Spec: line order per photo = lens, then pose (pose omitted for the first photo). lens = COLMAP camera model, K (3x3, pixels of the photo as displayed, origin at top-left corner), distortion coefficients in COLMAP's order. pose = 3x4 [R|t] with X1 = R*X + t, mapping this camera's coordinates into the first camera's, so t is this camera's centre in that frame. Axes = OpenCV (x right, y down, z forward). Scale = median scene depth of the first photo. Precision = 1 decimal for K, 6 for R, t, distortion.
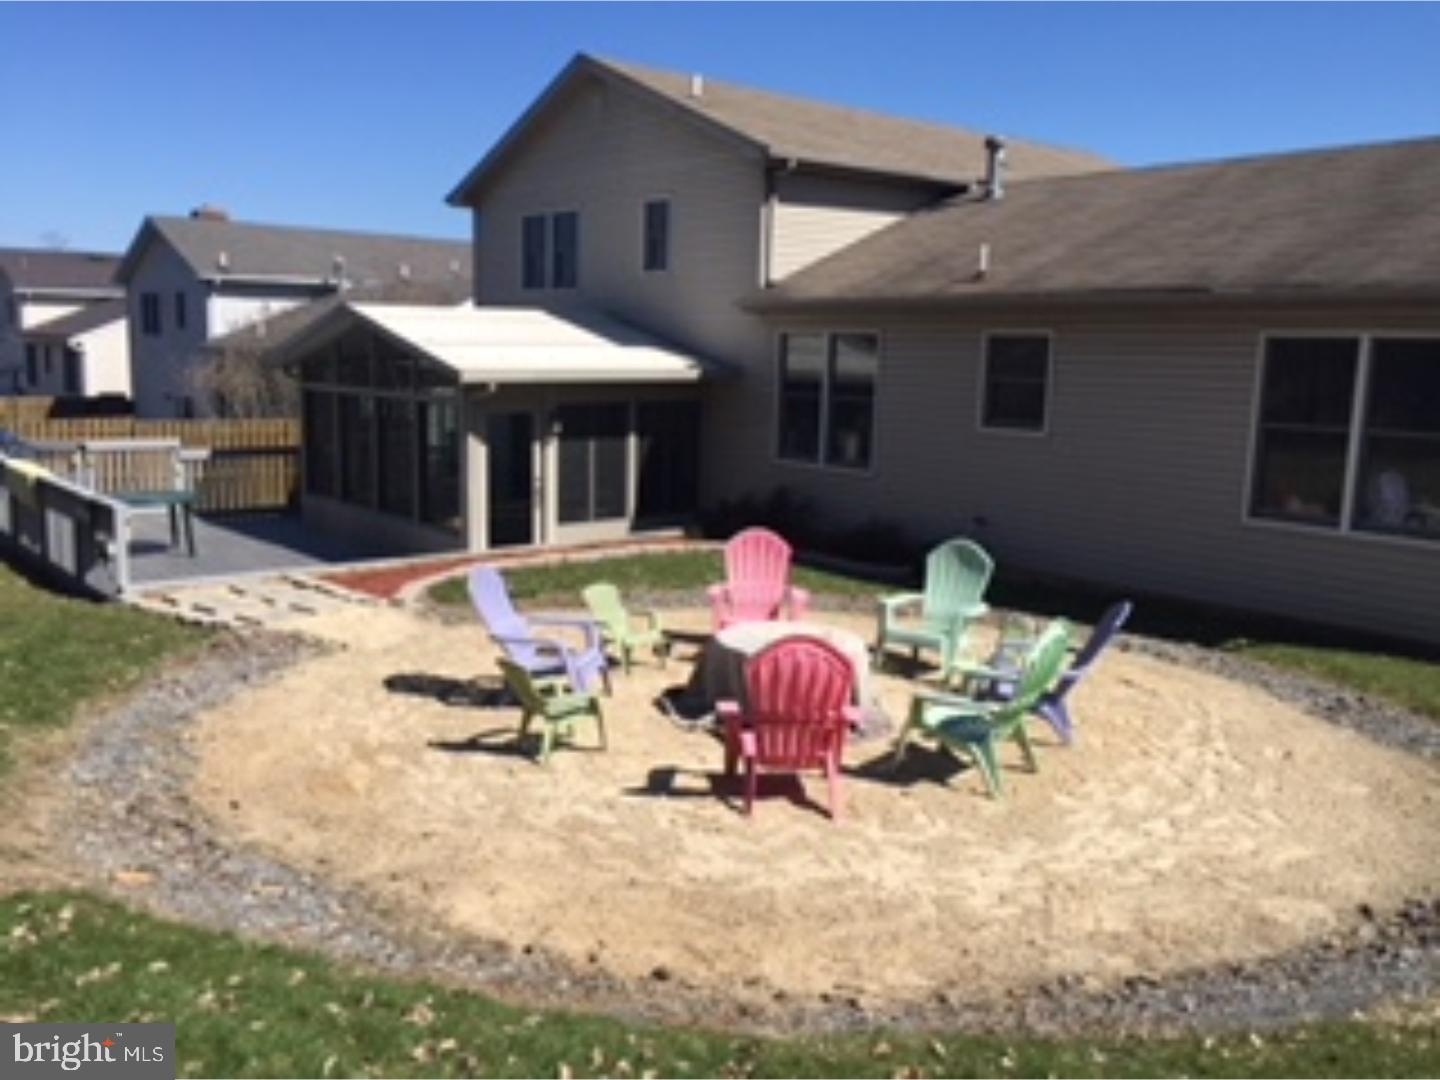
lens RADIAL K [[1198.7, 0, 720.0], [0, 1198.7, 540.0], [0, 0, 1]] dist [0.067889, -0.086594]
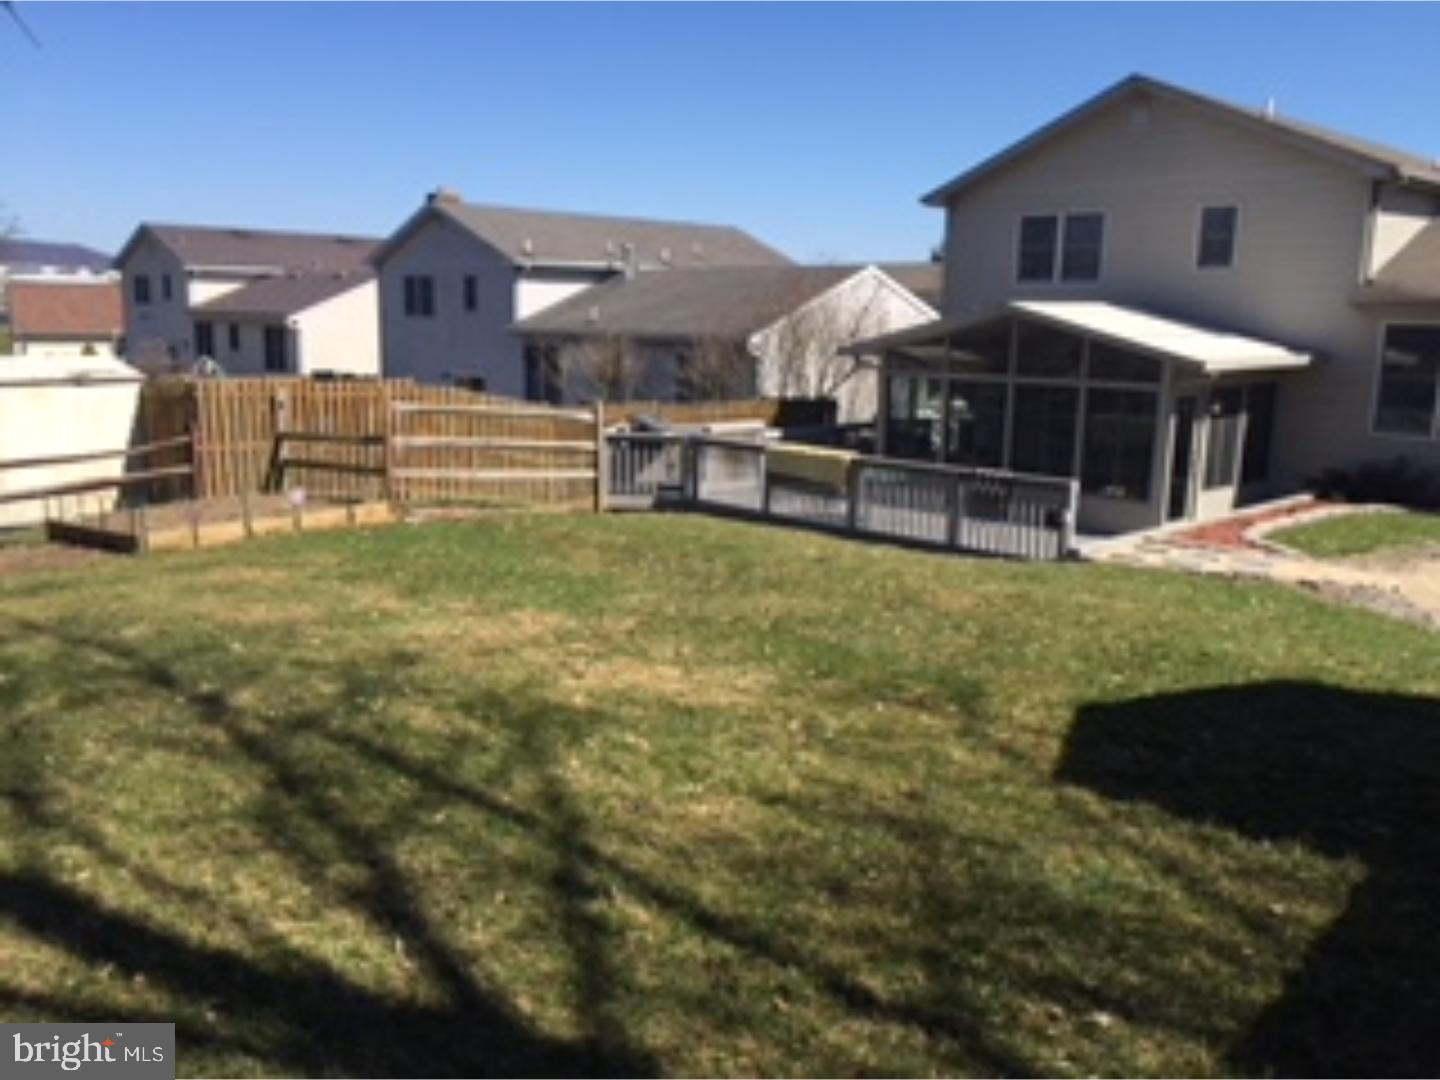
lens RADIAL K [[1198.7, 0, 720.0], [0, 1198.7, 540.0], [0, 0, 1]] dist [0.067889, -0.086594]
pose [[0.998521, -0.014501, 0.052395, -0.535083], [0.012973, 0.999484, 0.029384, -0.006020], [-0.052794, -0.028661, 0.998194, -0.114801]]
